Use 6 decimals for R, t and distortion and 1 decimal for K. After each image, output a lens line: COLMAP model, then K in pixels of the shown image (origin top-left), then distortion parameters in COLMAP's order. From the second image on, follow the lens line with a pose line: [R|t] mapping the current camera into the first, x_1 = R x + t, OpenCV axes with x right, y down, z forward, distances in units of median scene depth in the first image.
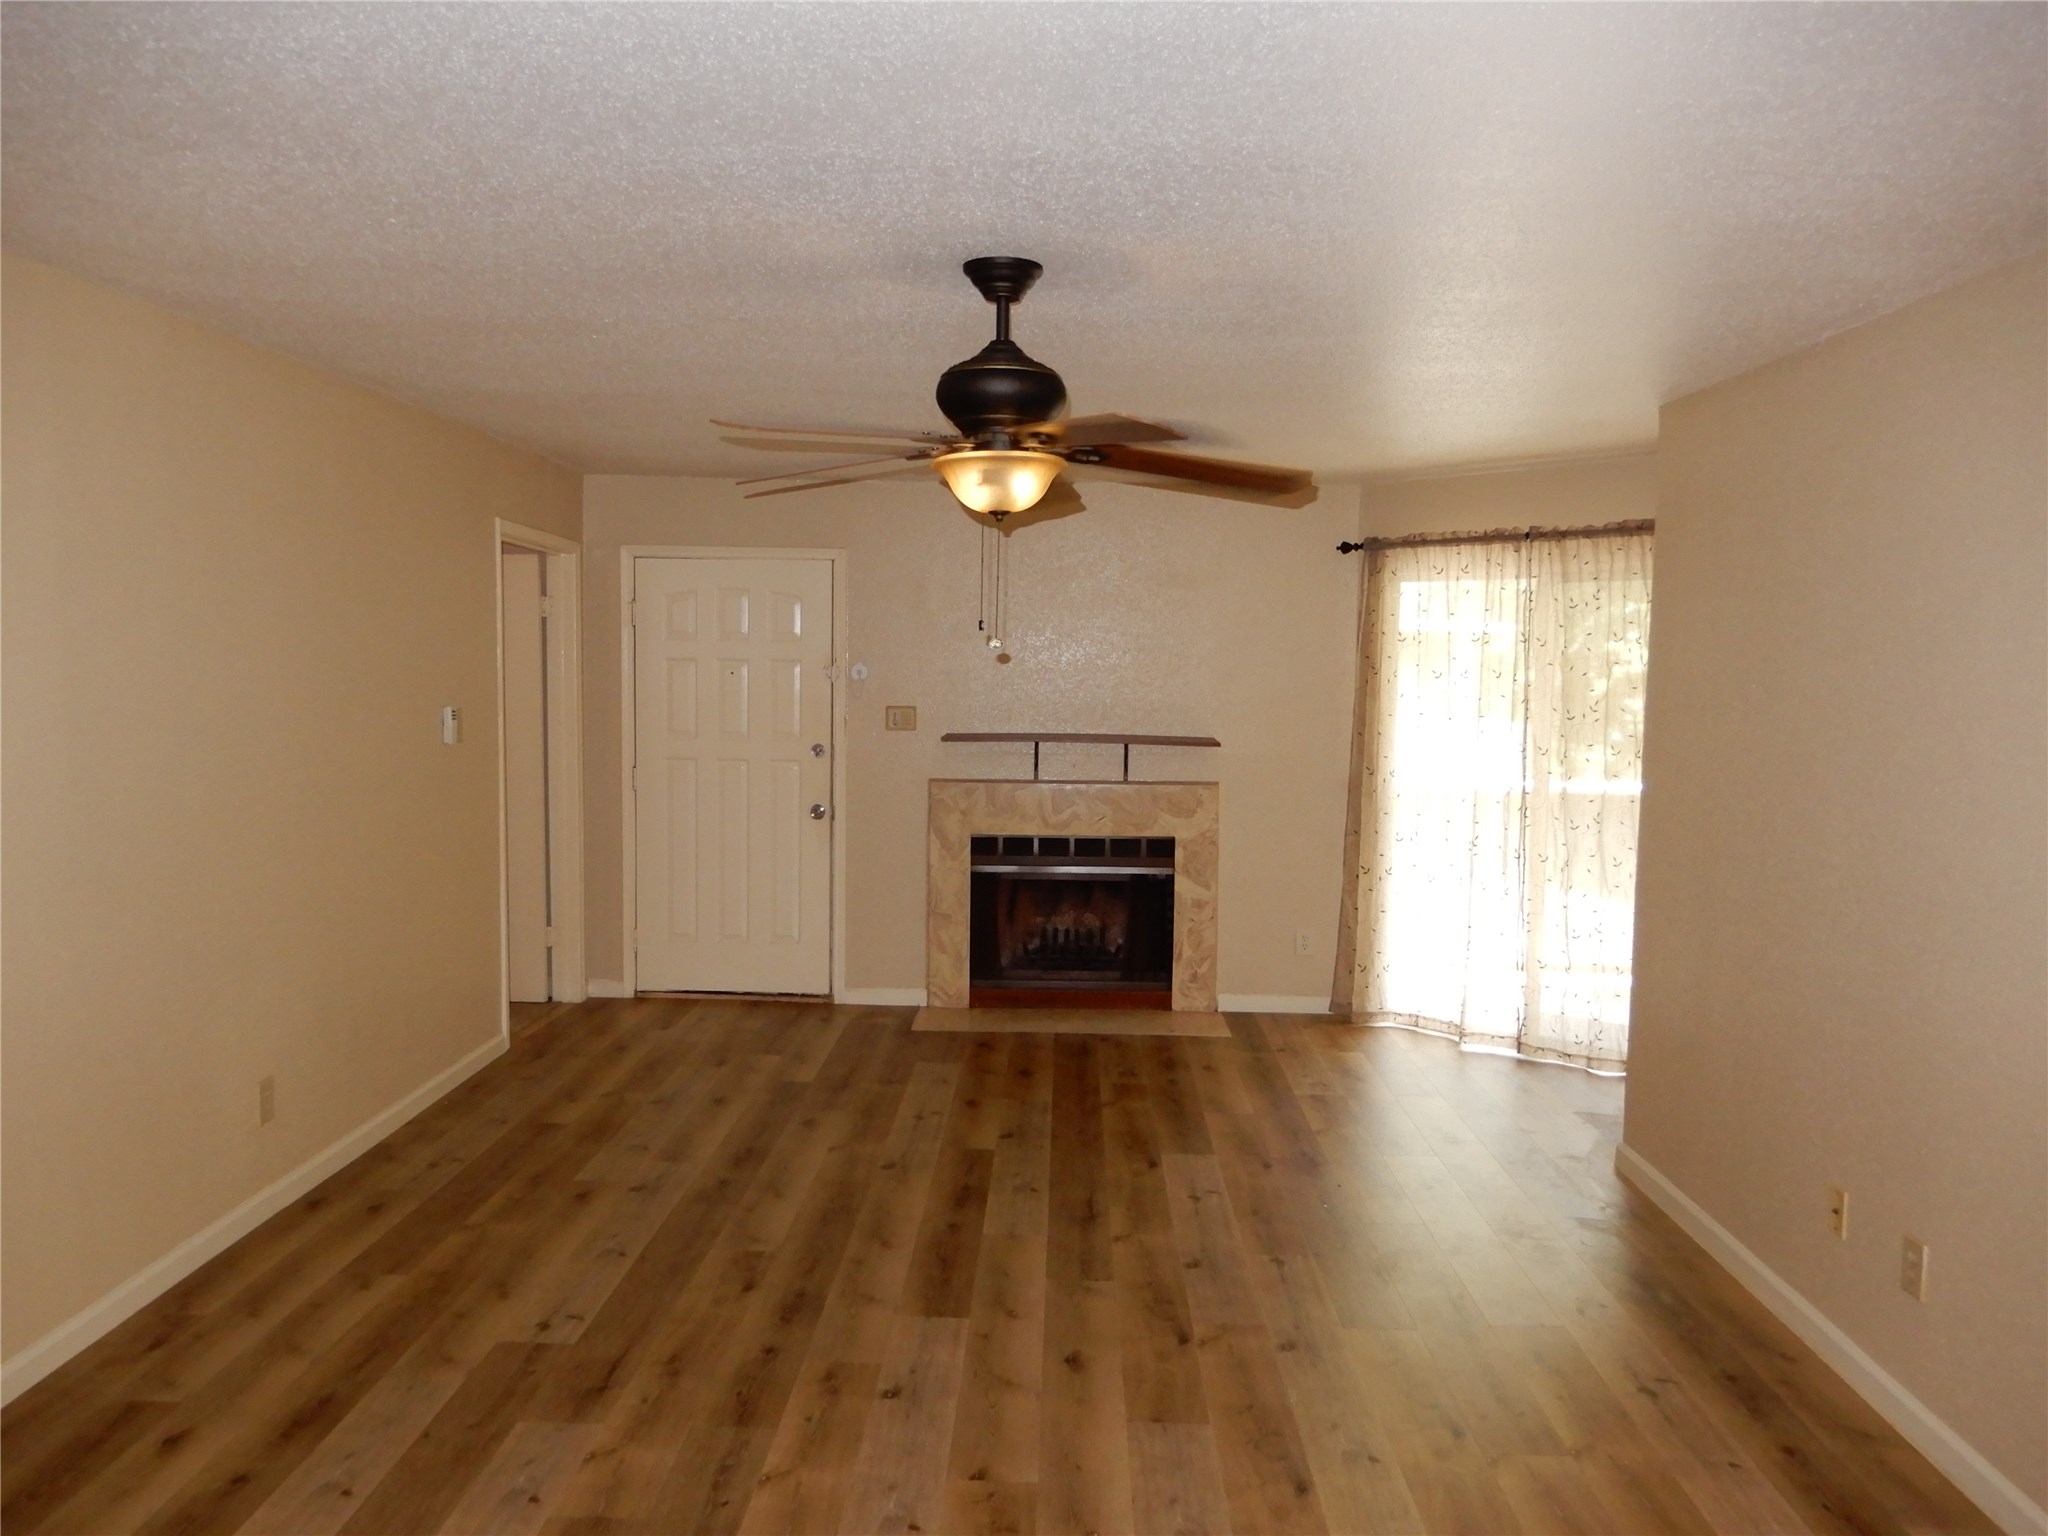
lens RADIAL K [[1448.0, 0, 1024.0], [0, 1448.0, 768.0], [0, 0, 1]] dist [0.007134, -0.001831]
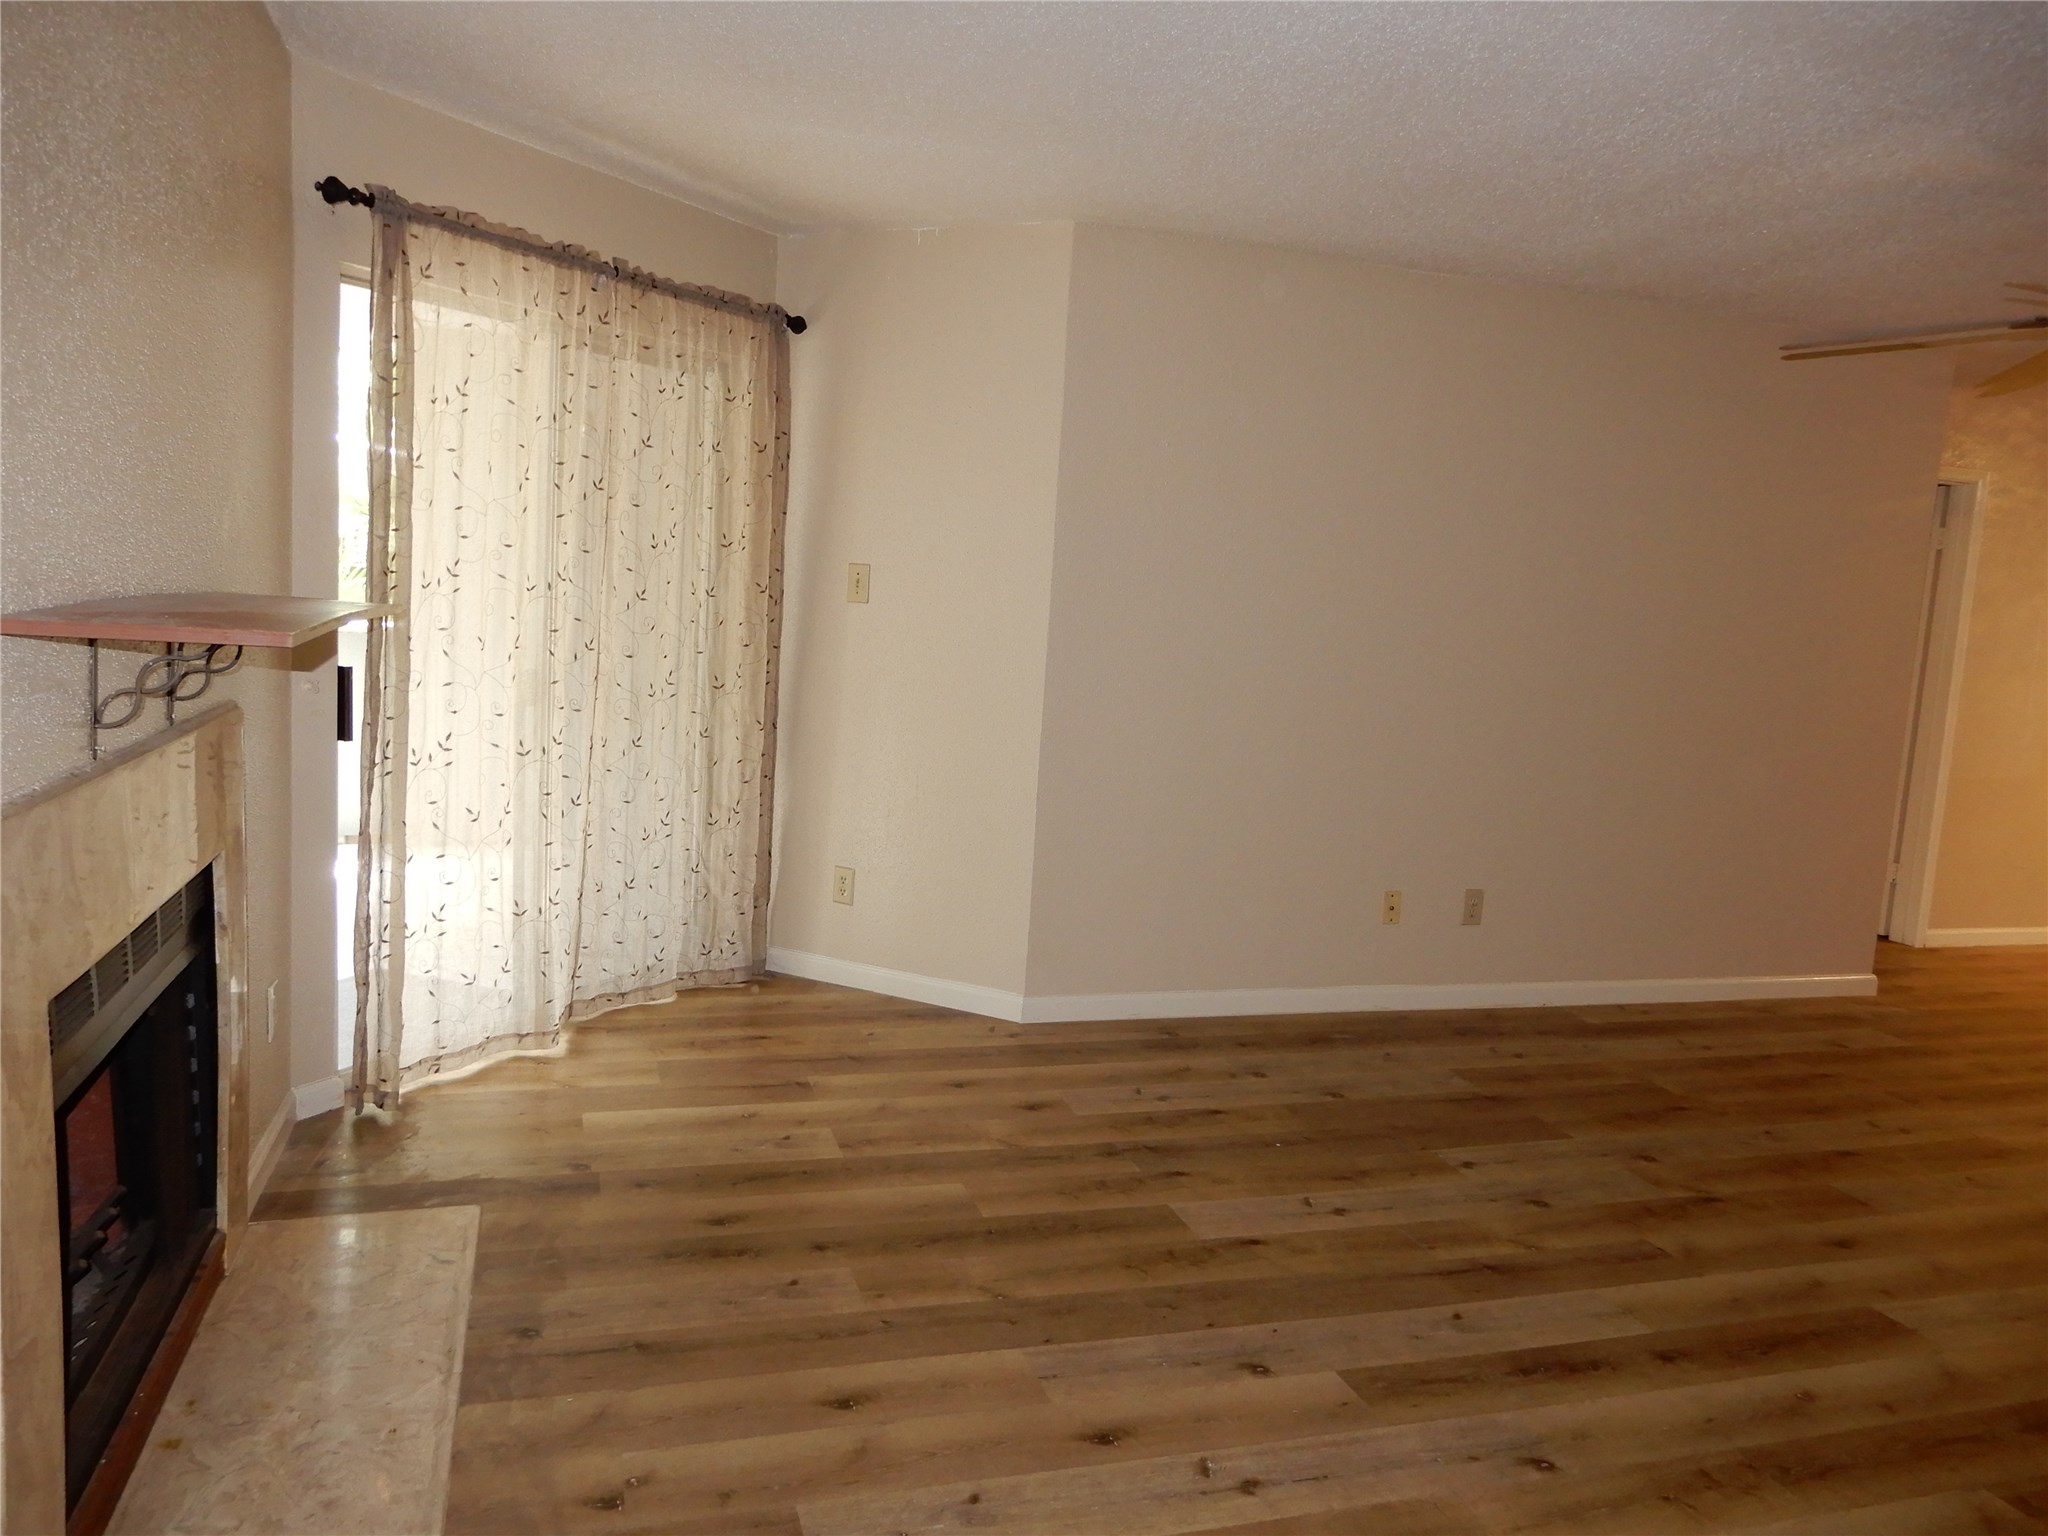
lens RADIAL K [[1448.0, 0, 1024.0], [0, 1448.0, 768.0], [0, 0, 1]] dist [0.007134, -0.001831]
pose [[-0.321279, -0.161568, 0.933100, -0.449640], [0.003536, 0.985127, 0.171794, -0.057074], [-0.946978, 0.058494, -0.315929, 1.243335]]
